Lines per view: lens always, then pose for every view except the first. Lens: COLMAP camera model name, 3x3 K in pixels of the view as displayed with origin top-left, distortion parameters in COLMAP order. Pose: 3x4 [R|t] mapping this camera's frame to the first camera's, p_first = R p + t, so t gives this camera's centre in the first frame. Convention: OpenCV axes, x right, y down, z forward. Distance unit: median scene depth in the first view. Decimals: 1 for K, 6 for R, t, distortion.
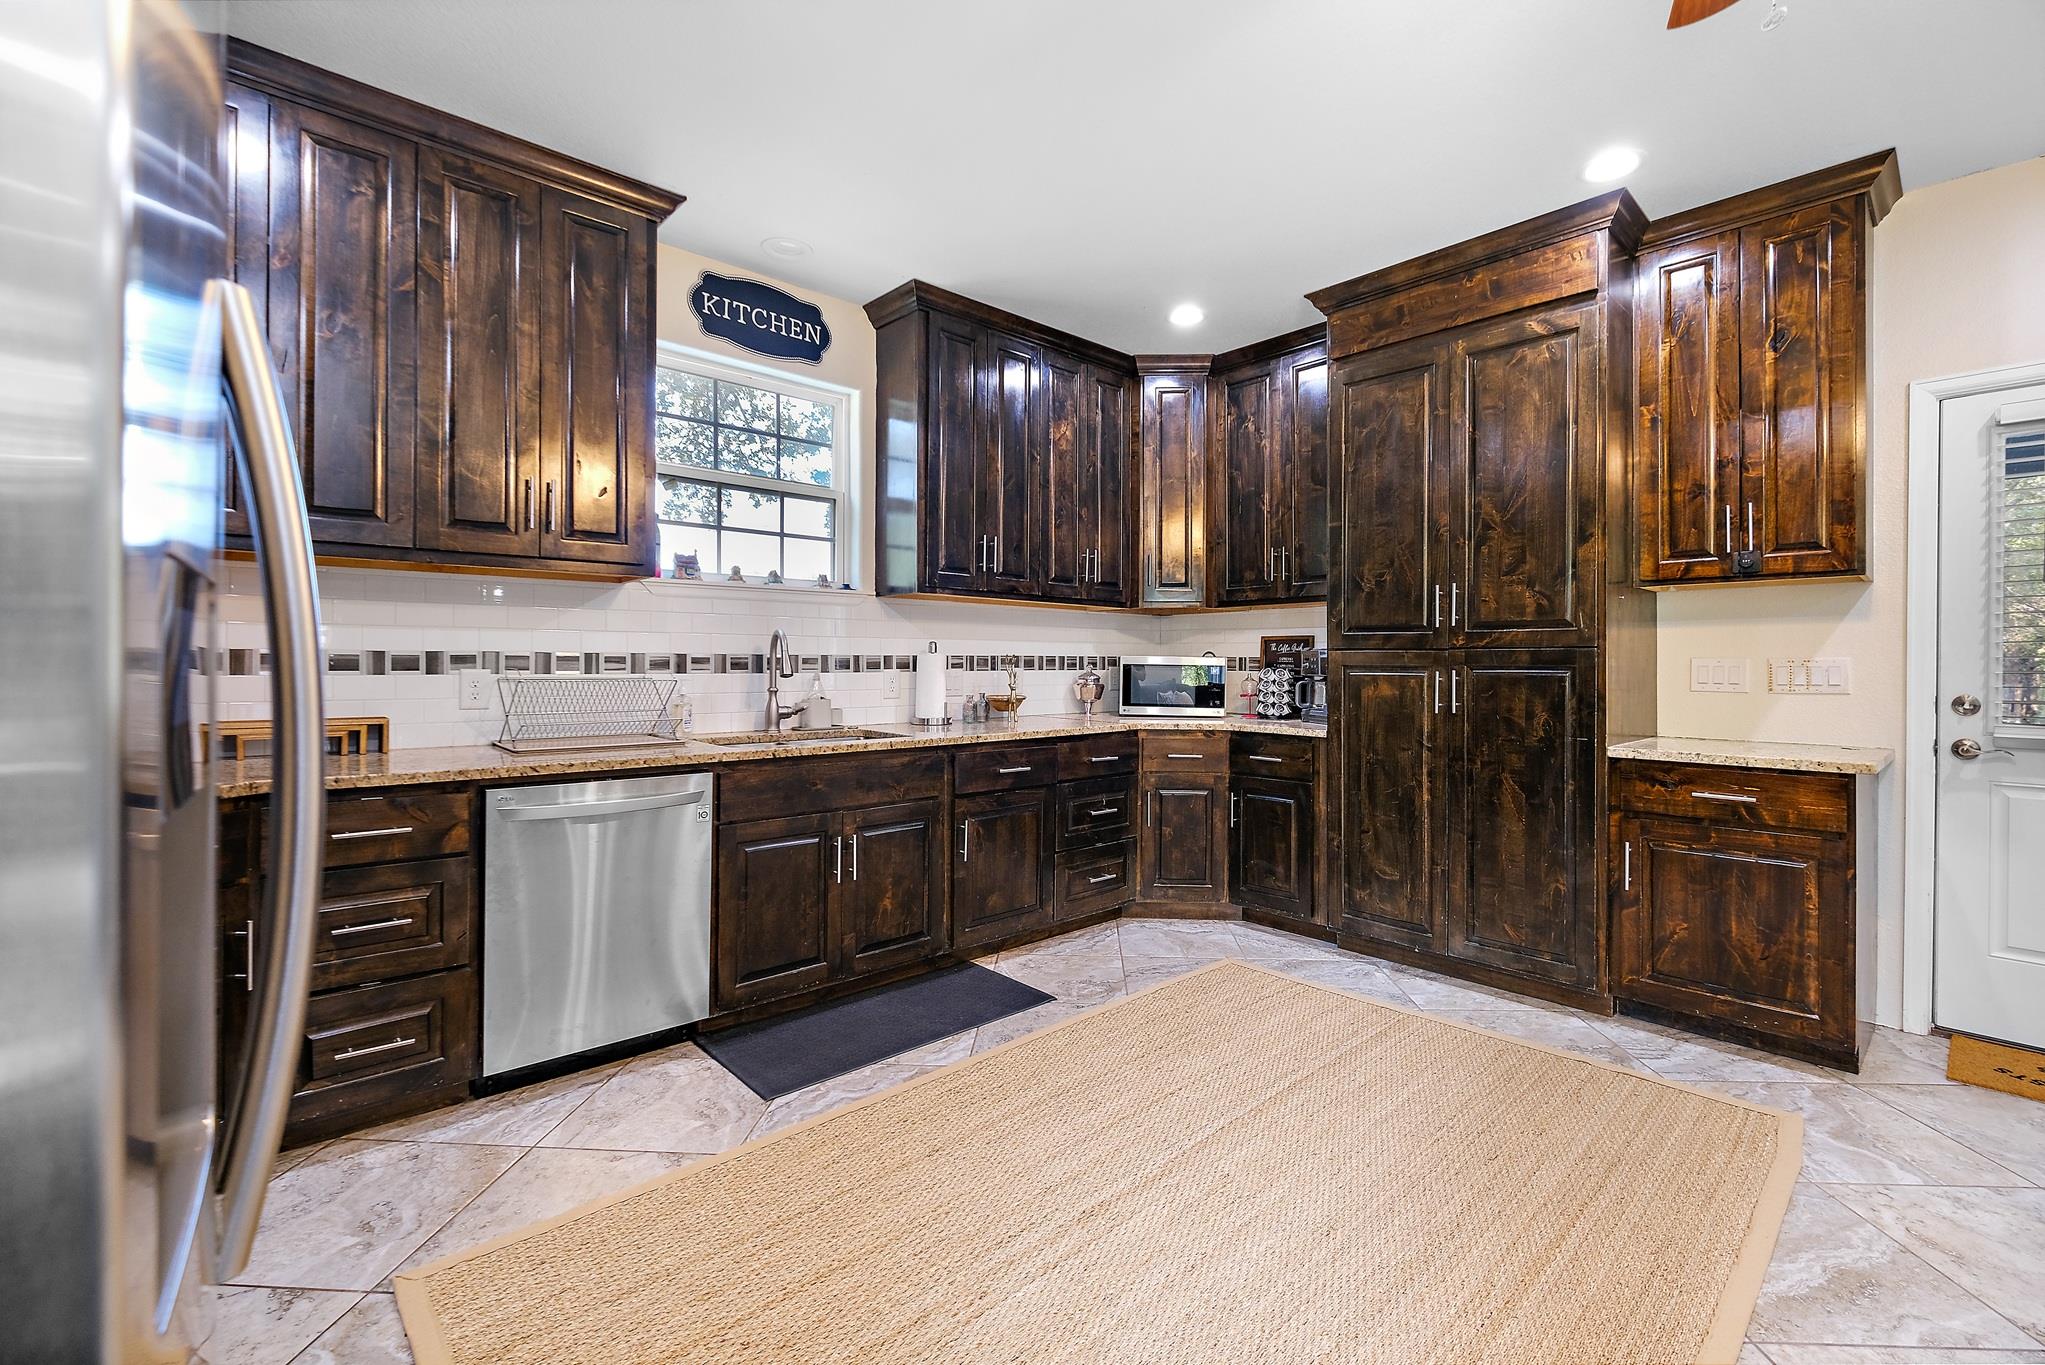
lens RADIAL K [[906.5, 0, 1037.1], [0, 906.5, 656.2], [0, 0, 1]] dist [-0.002451, -0.000245]
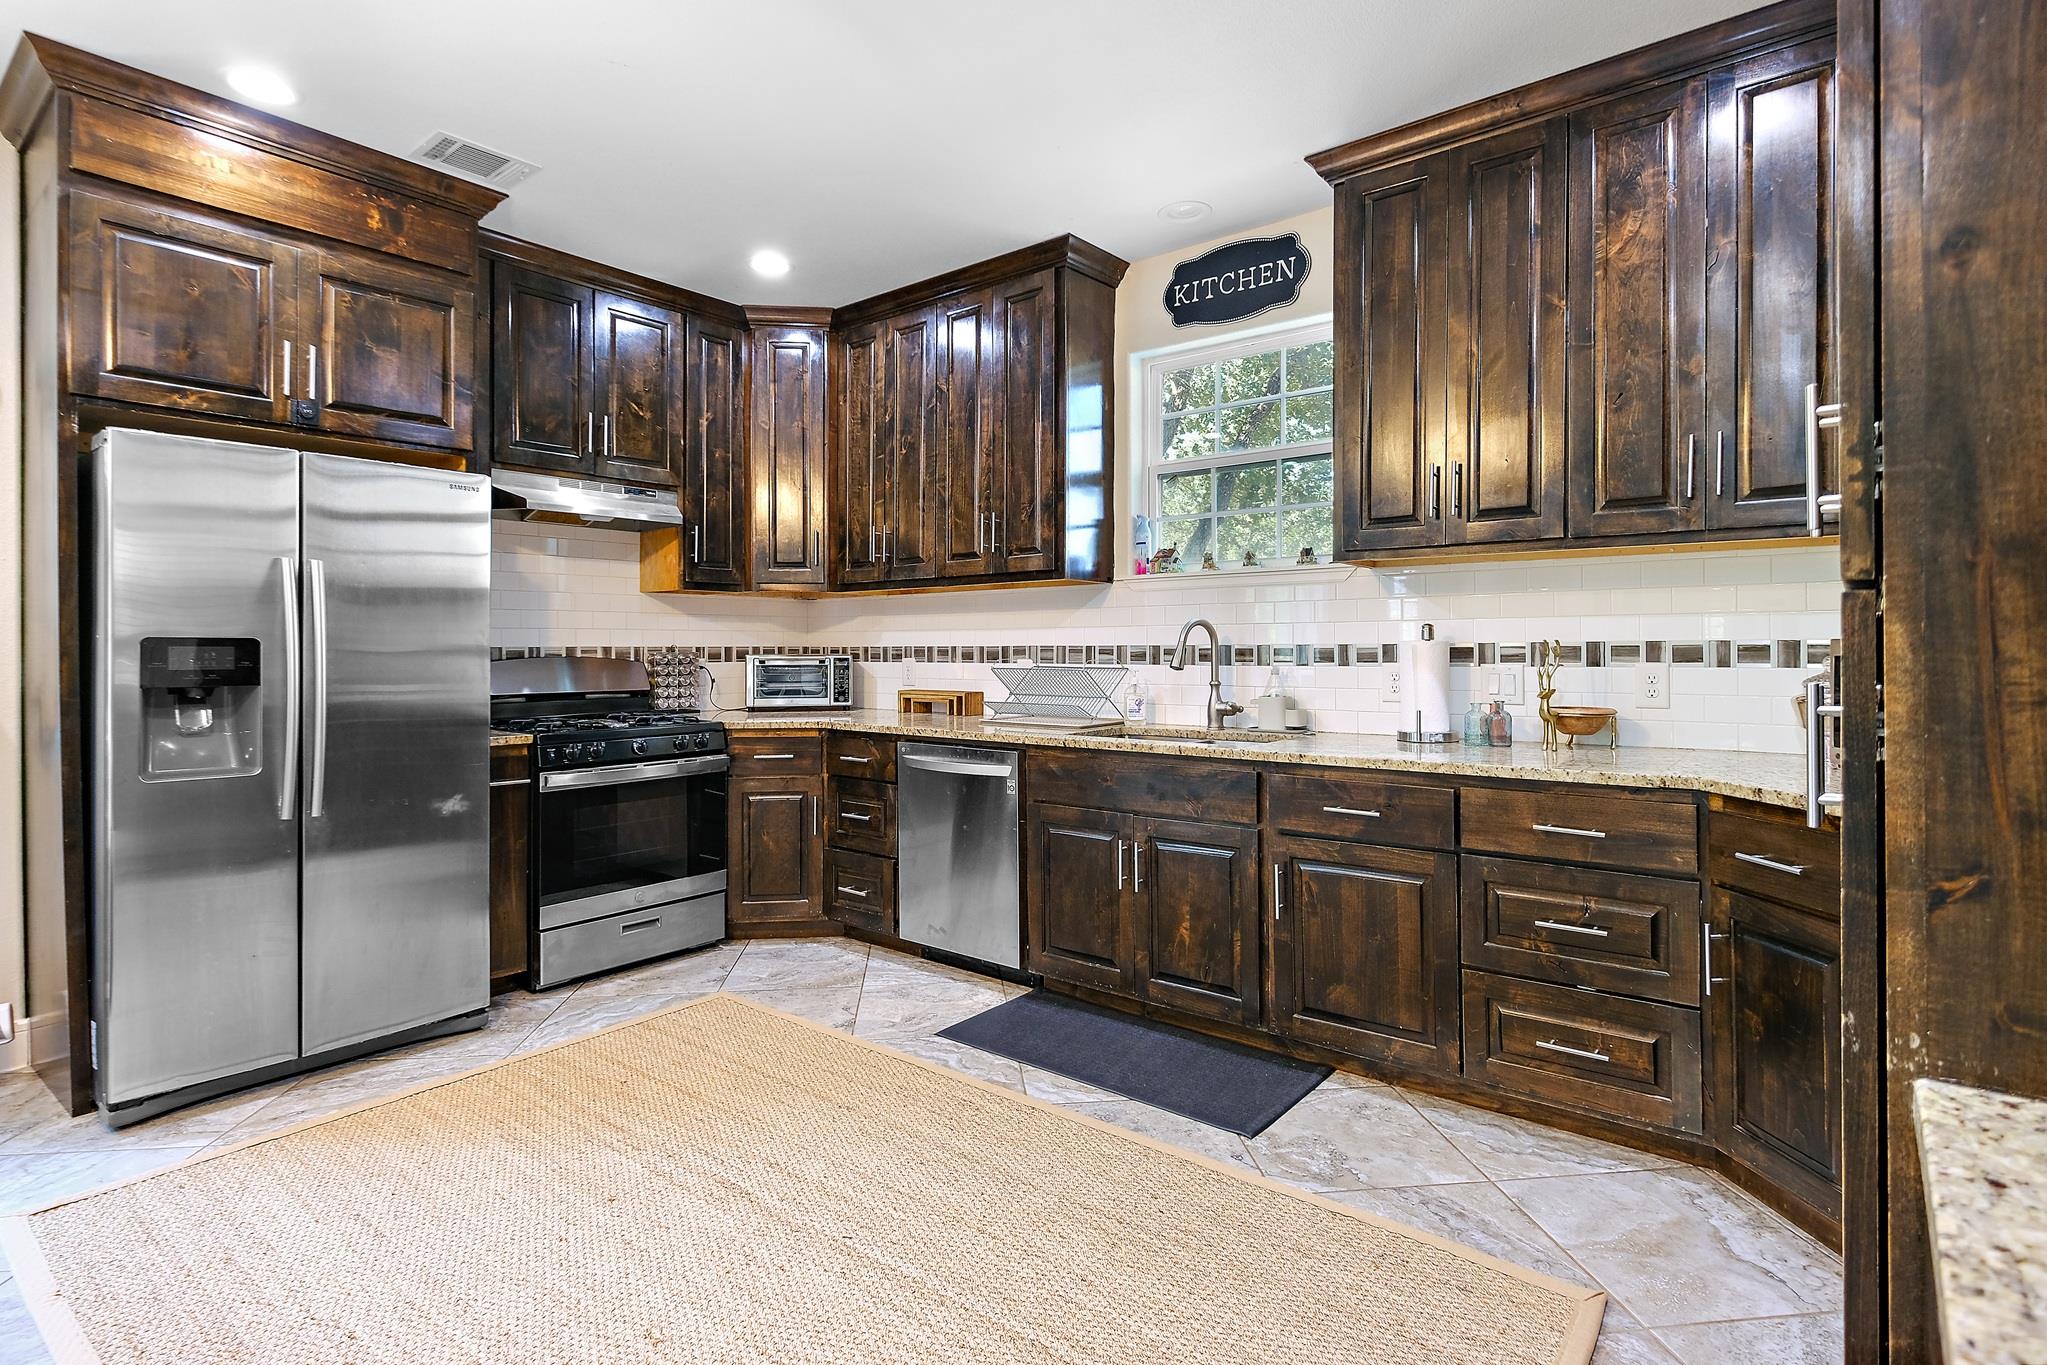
lens RADIAL K [[1019.0, 0, 1021.8], [0, 1019.0, 641.2], [0, 0, 1]] dist [0.003160, 0.000121]
pose [[0.134406, -0.012109, -0.990852, 0.775517], [0.009644, 0.999894, -0.010911, 0.003623], [0.990879, -0.008090, 0.134508, 0.720049]]
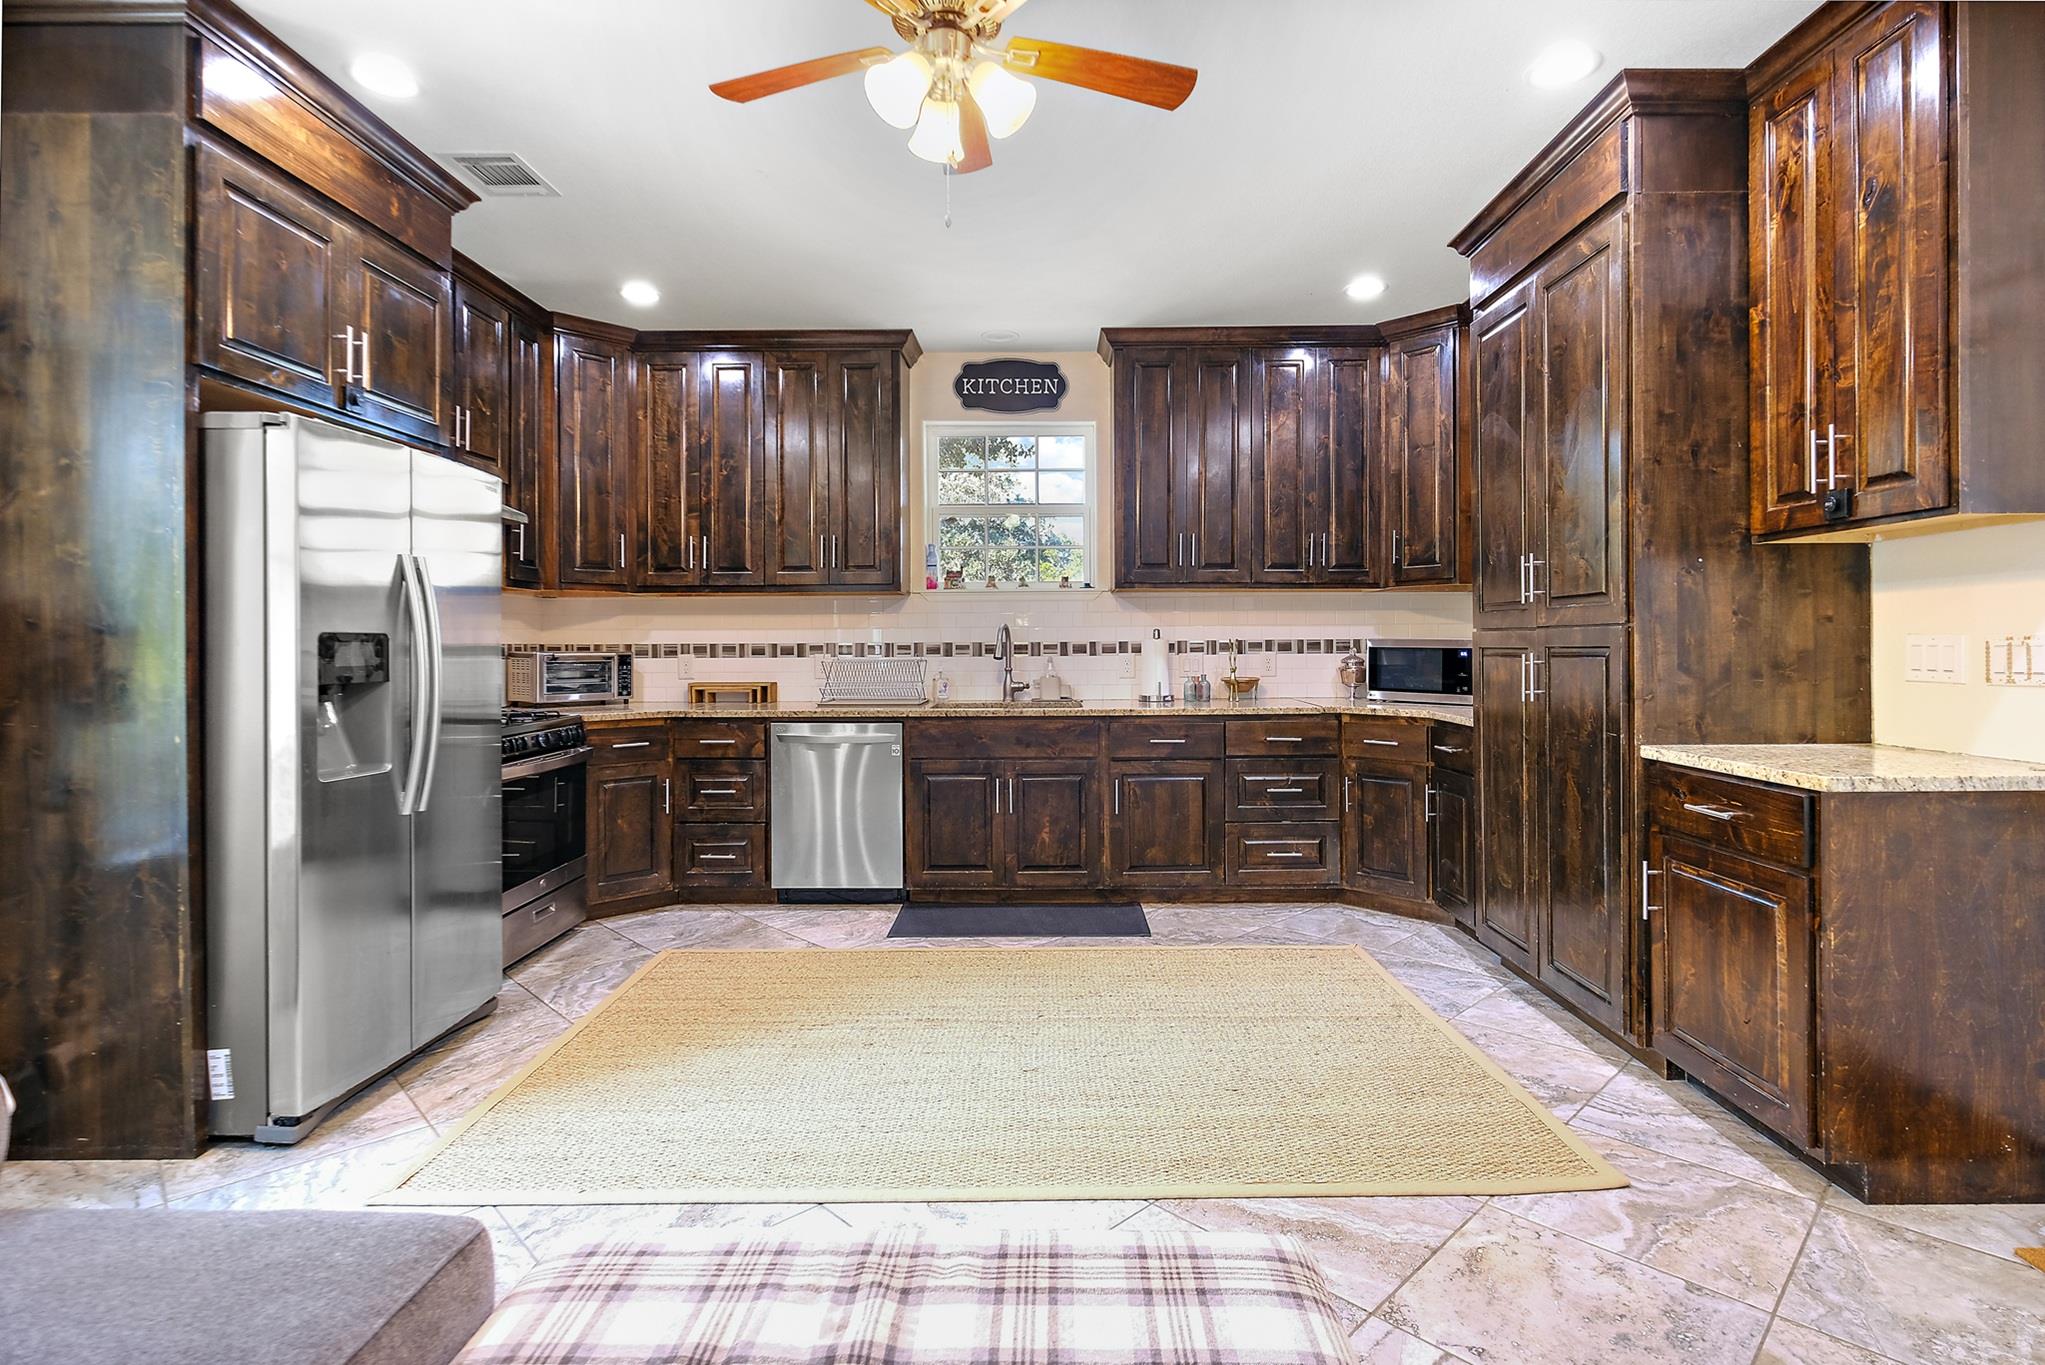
lens RADIAL K [[1018.0, 0, 1020.8], [0, 1018.0, 641.2], [0, 0, 1]] dist [0.003160, 0.000121]
pose [[0.718112, -0.011223, -0.695837, 0.812802], [0.012985, 0.999912, -0.002727, 0.000862], [0.695806, -0.007077, 0.718195, -0.052852]]
